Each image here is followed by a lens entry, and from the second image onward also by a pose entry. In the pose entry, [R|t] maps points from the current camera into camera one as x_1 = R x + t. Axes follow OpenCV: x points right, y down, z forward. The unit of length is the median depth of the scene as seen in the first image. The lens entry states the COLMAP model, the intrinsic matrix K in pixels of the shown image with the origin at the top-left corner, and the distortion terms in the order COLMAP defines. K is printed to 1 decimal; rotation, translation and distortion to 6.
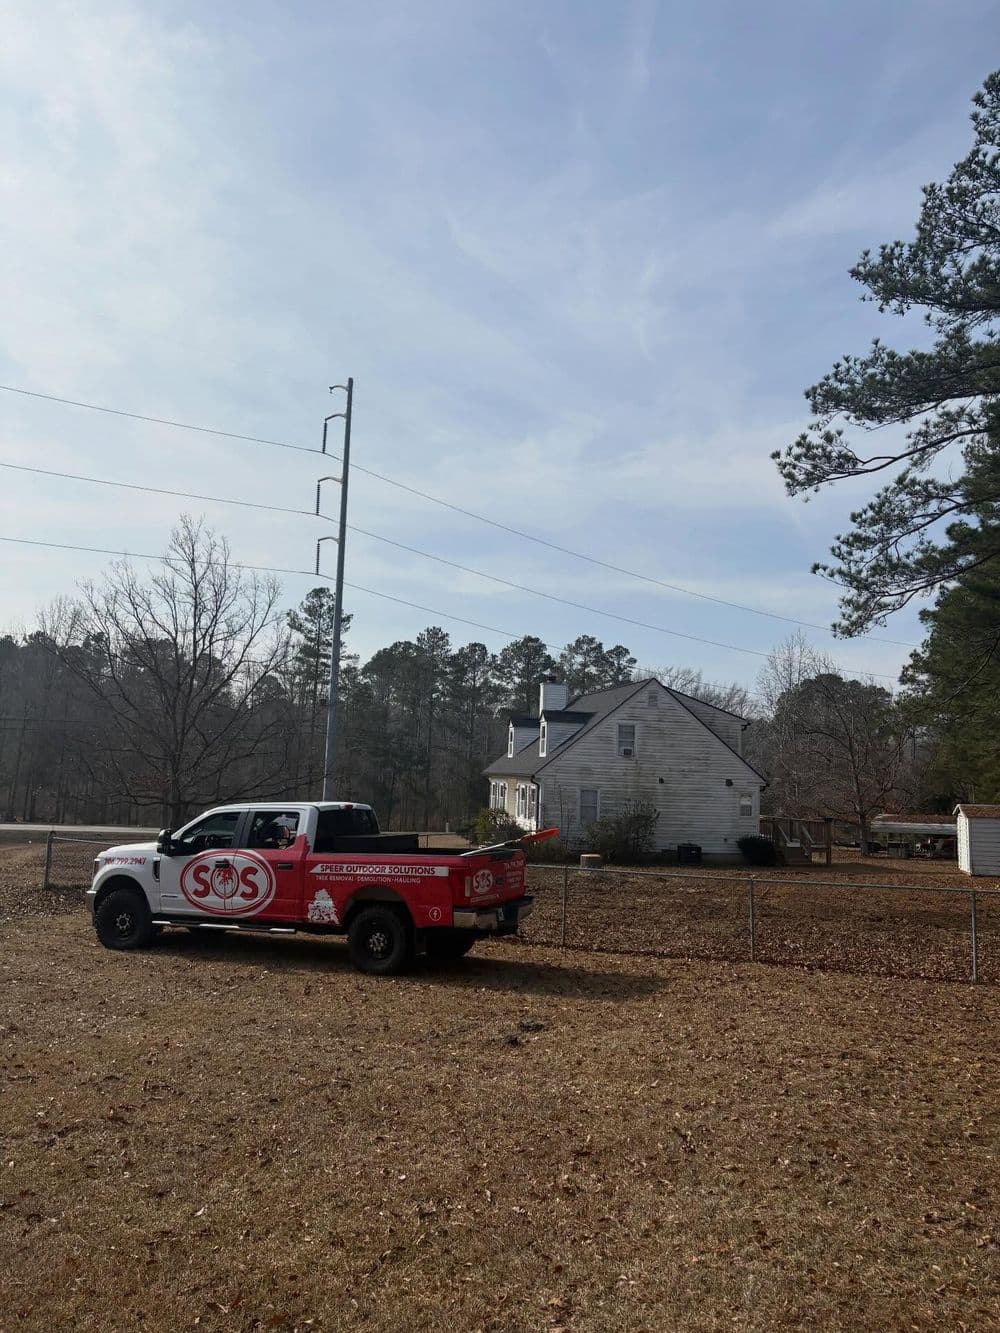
lens RADIAL K [[1024.5, 0, 505.6], [0, 1024.5, 667.4], [0, 0, 1]] dist [0.087330, -0.008872]
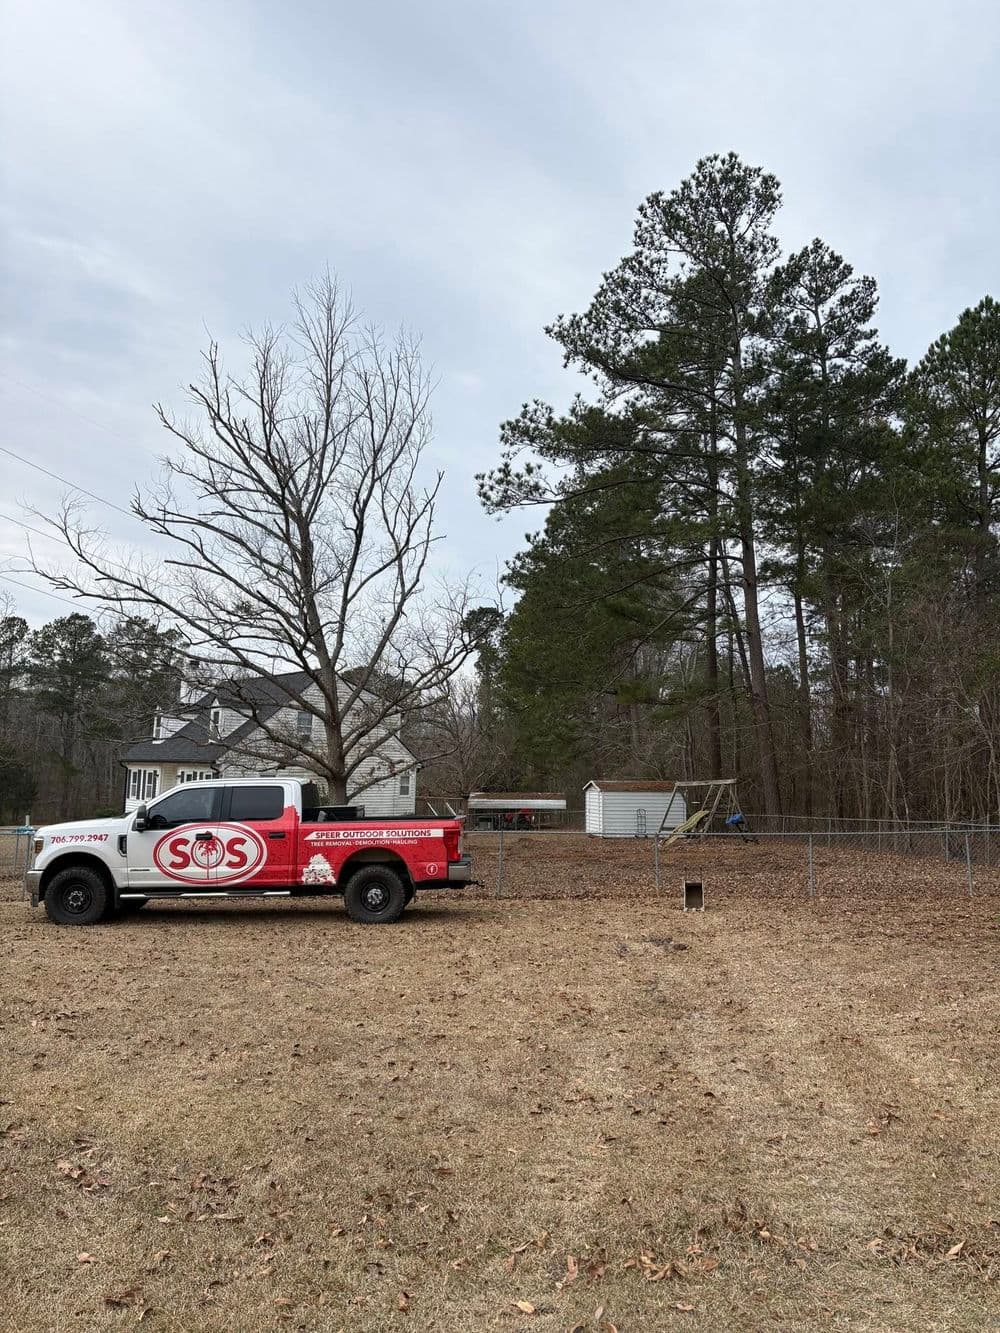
lens RADIAL K [[1033.1, 0, 500.3], [0, 1033.1, 689.0], [0, 0, 1]] dist [0.087976, 0.002432]
pose [[0.891785, 0.028365, 0.451569, -0.239618], [-0.042939, 0.998834, 0.022058, 0.001741], [-0.450417, -0.039061, 0.891963, -0.038241]]
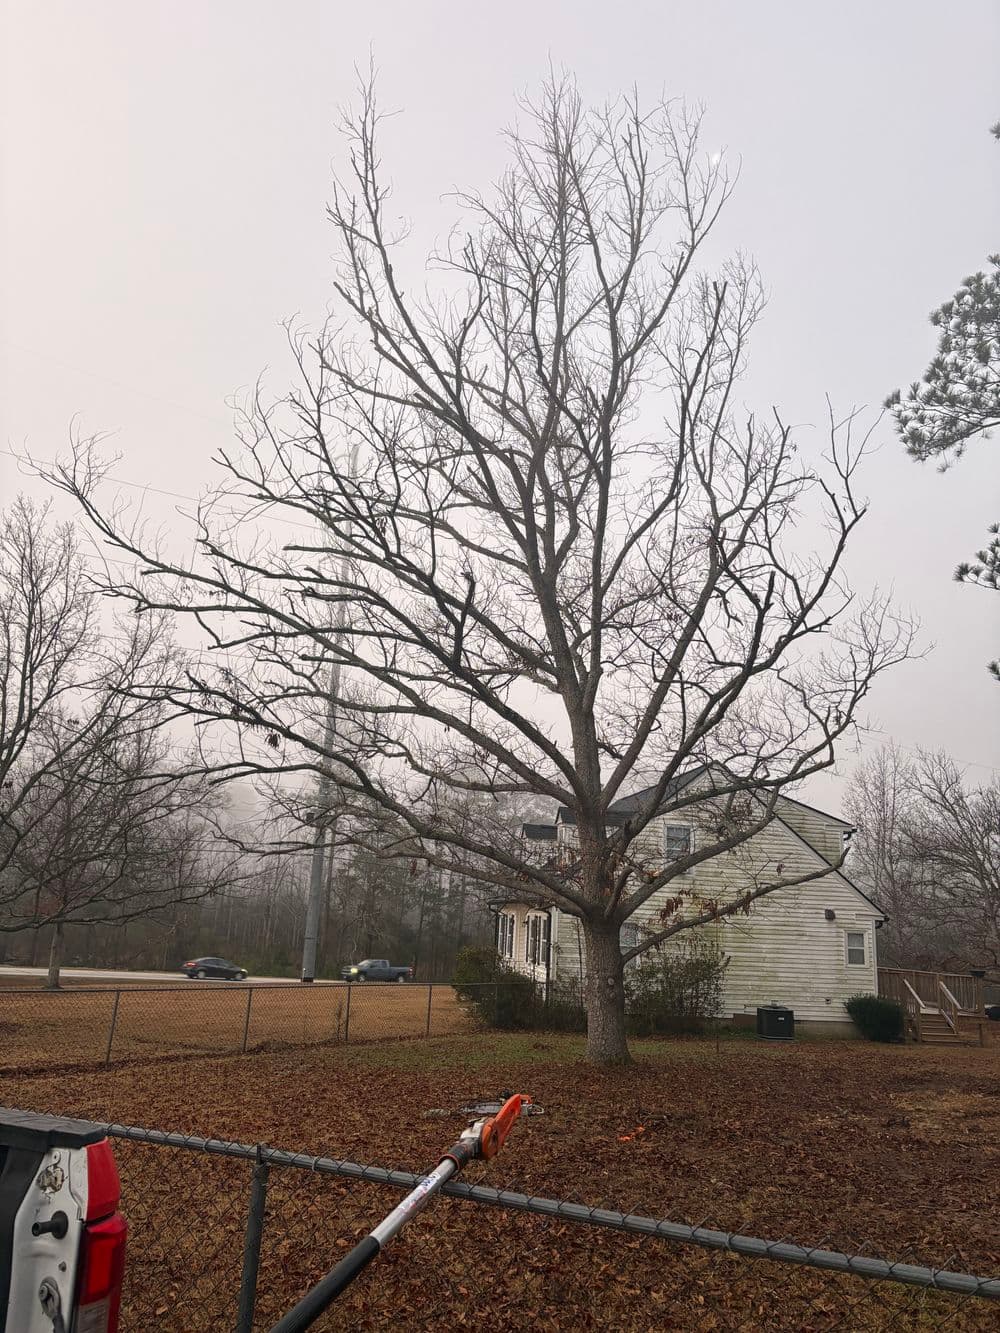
lens RADIAL K [[1010.3, 0, 496.7], [0, 1010.3, 664.8], [0, 0, 1]] dist [0.042178, 0.001247]
pose [[0.997612, -0.003324, -0.068981, 0.055542], [-0.006813, 0.989231, -0.146201, 0.063060], [0.068724, 0.146322, 0.986847, 0.383558]]
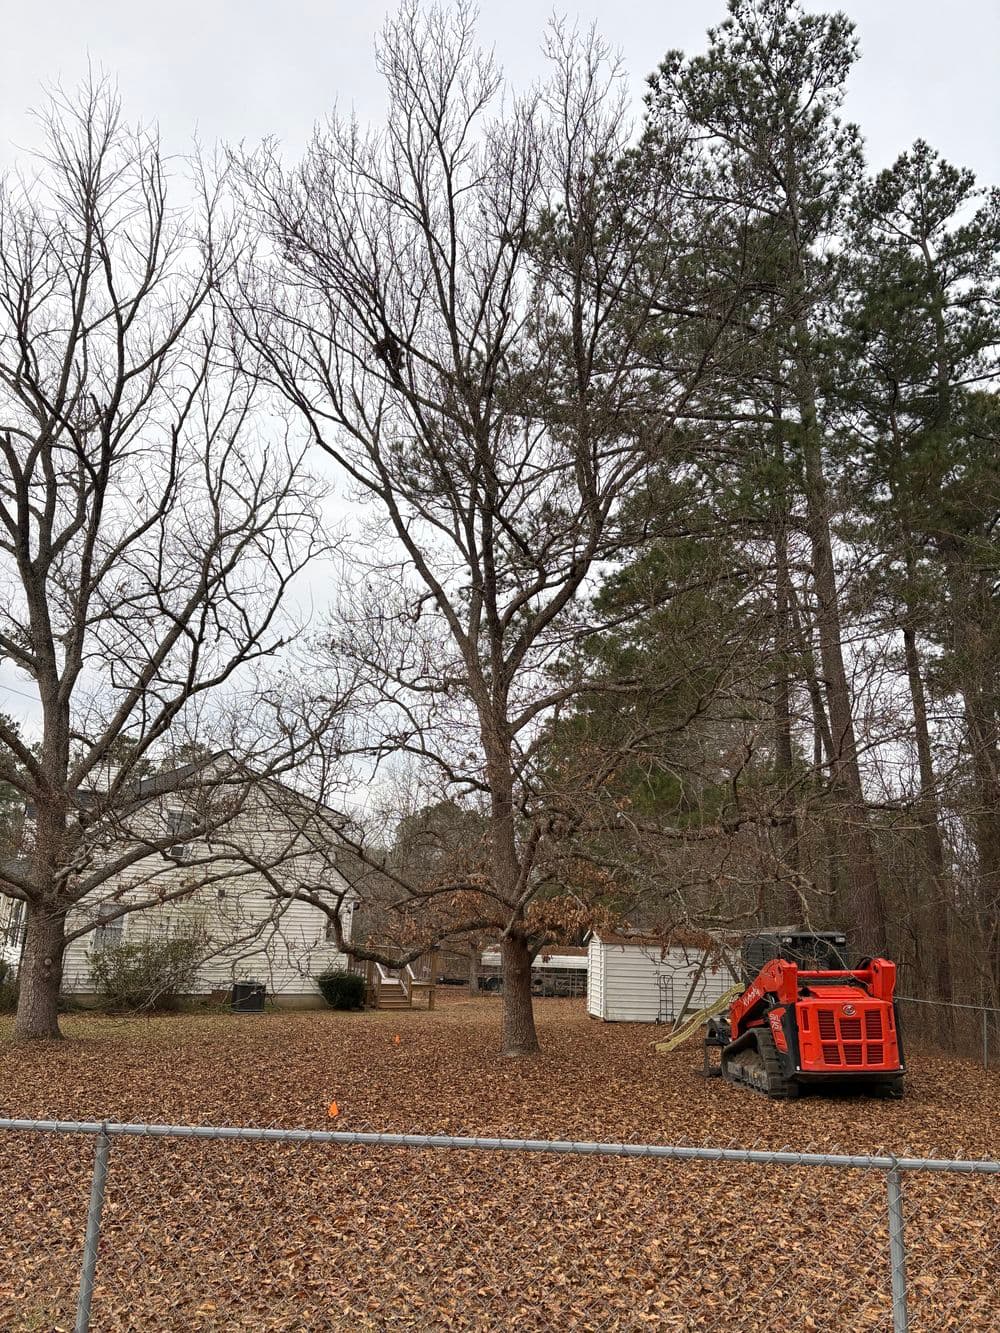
lens RADIAL K [[1028.0, 0, 498.9], [0, 1028.0, 674.7], [0, 0, 1]] dist [0.048890, -0.002082]
pose [[0.935643, 0.103135, 0.337545, 0.095458], [-0.063006, 0.989799, -0.127780, 0.051458], [-0.347280, 0.098289, 0.932596, 0.309969]]
